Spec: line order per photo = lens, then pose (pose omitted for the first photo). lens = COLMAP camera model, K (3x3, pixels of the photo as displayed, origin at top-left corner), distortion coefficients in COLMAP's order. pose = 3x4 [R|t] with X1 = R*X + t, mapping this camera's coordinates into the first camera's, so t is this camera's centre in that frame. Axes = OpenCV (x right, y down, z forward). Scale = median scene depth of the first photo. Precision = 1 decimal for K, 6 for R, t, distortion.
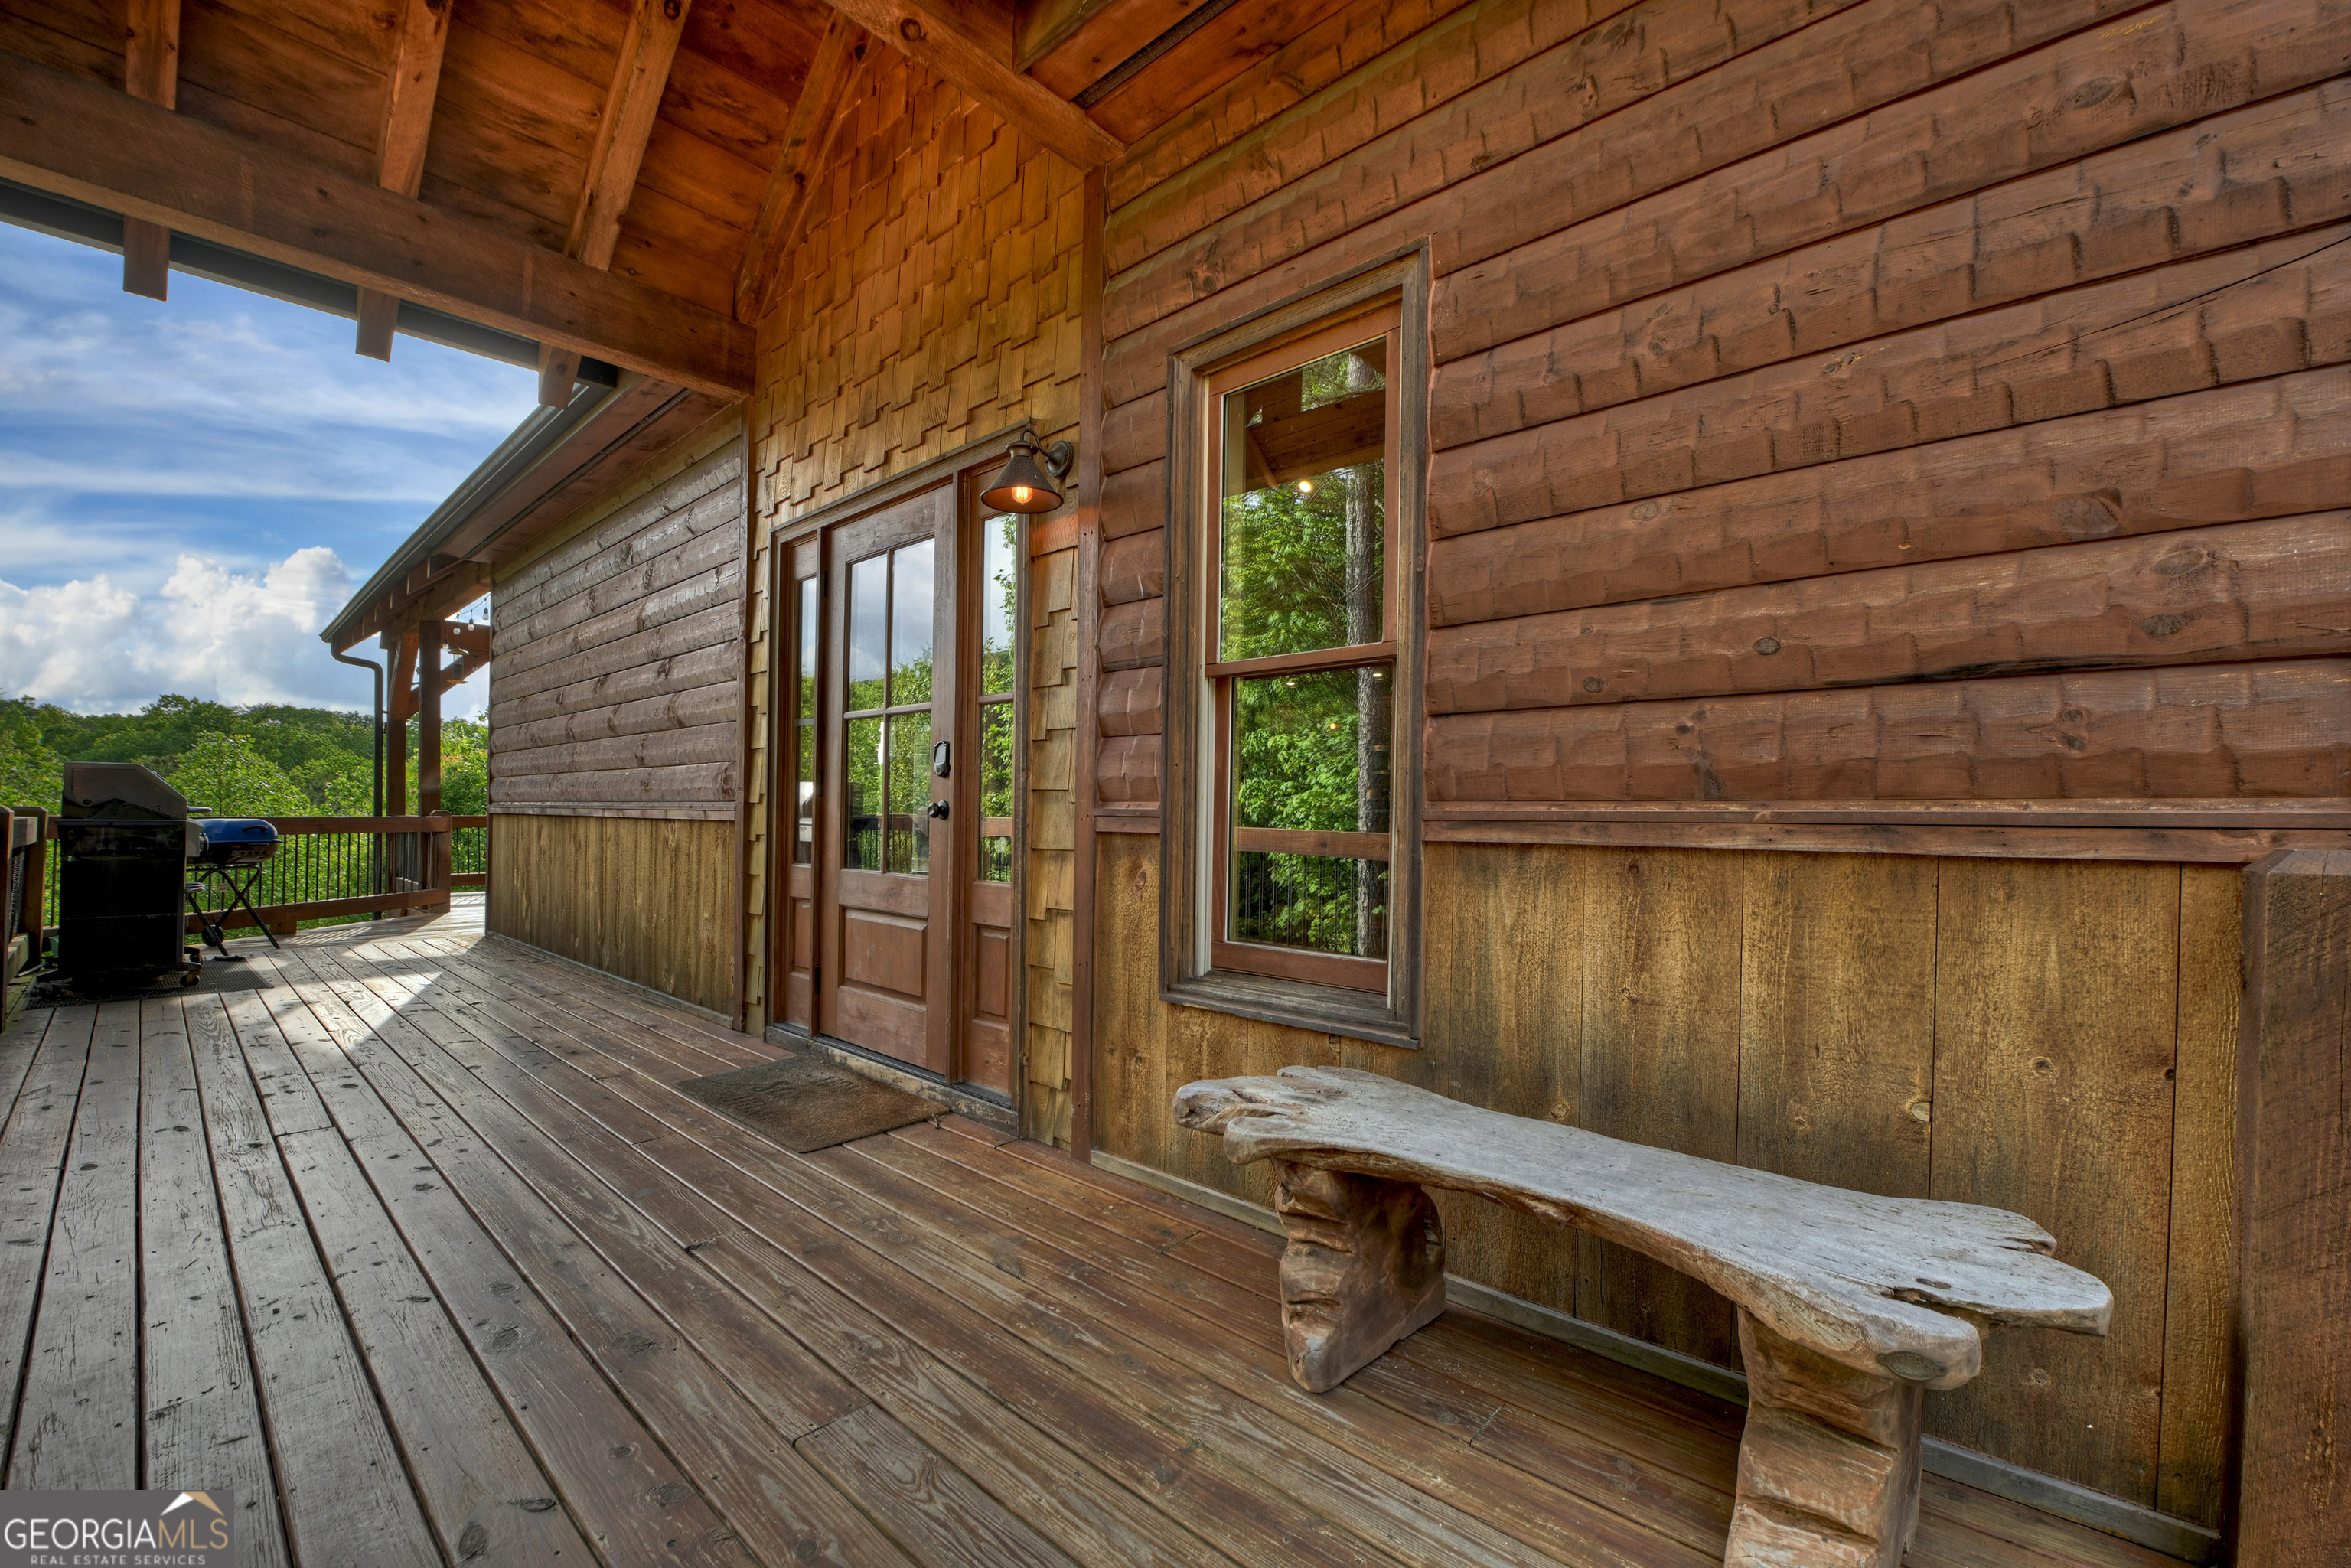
lens RADIAL K [[958.0, 0, 1177.8], [0, 958.0, 796.9], [0, 0, 1]] dist [-0.020008, -0.000808]
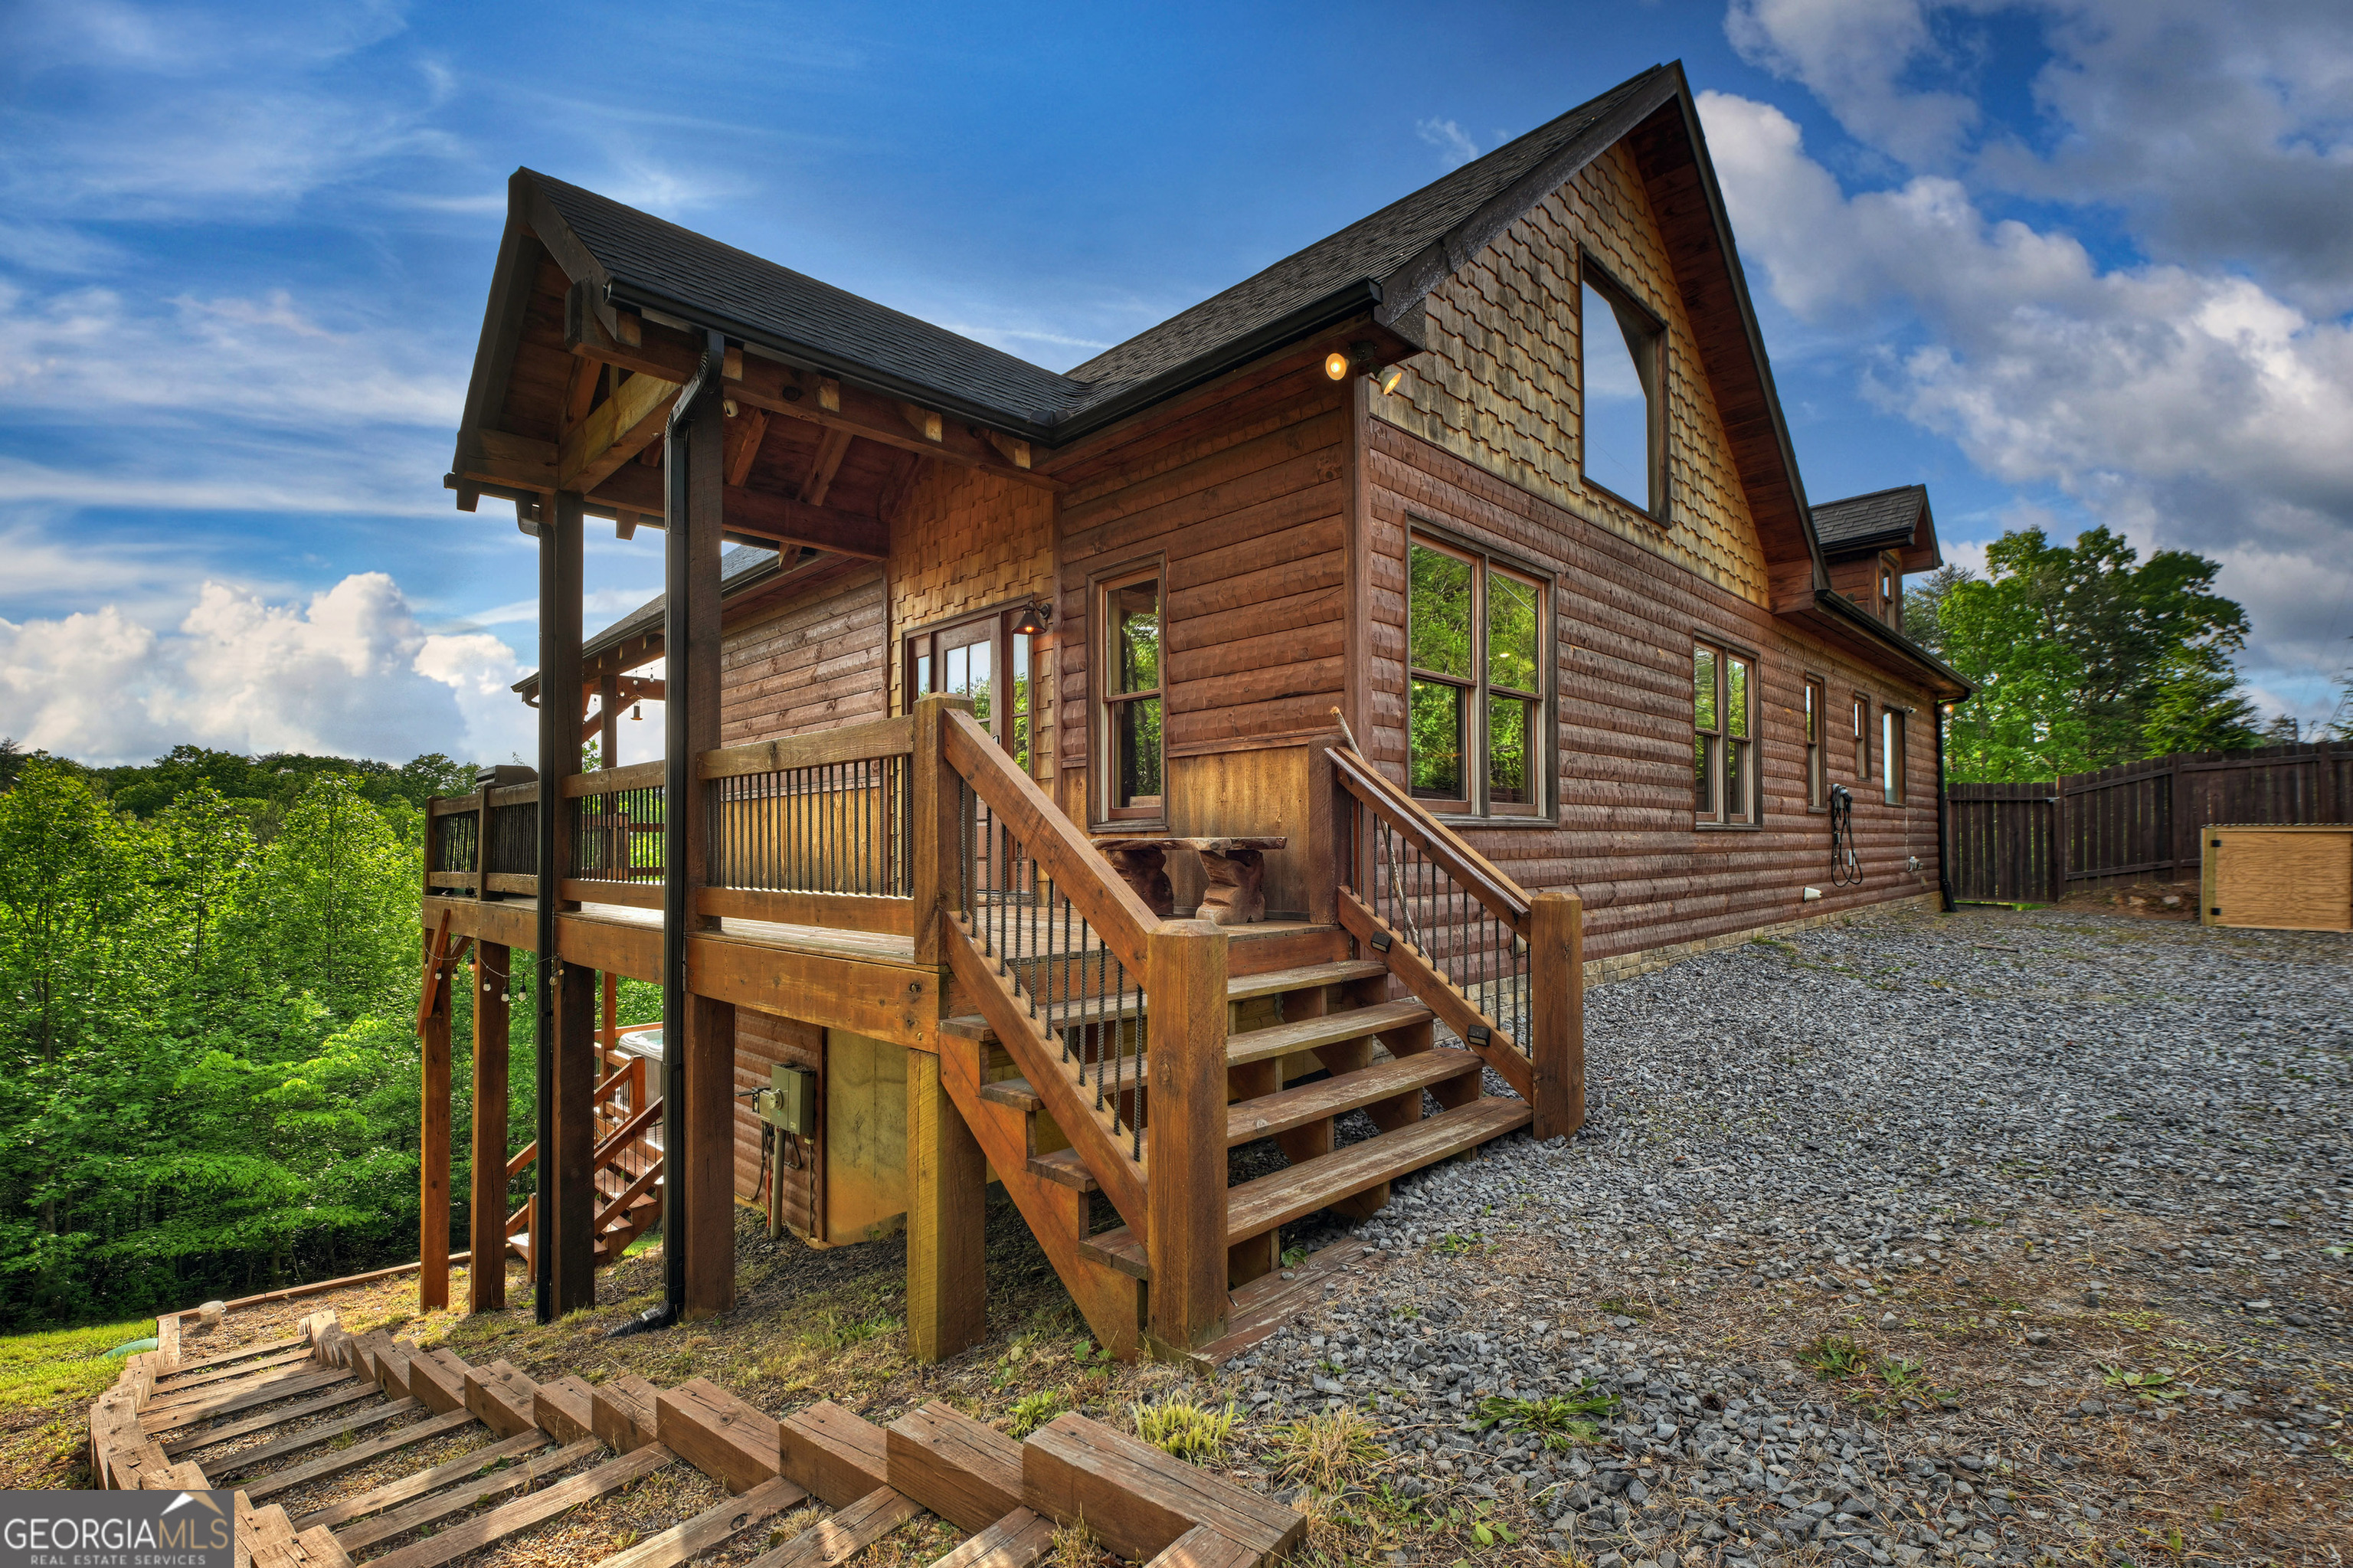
lens RADIAL K [[1091.9, 0, 1194.7], [0, 1091.9, 826.9], [0, 0, 1]] dist [-0.026294, -0.000579]
pose [[0.999338, -0.019506, -0.030703, 0.268621], [0.019119, 0.999735, -0.012840, 0.184770], [0.030945, 0.012245, 0.999446, -1.412823]]
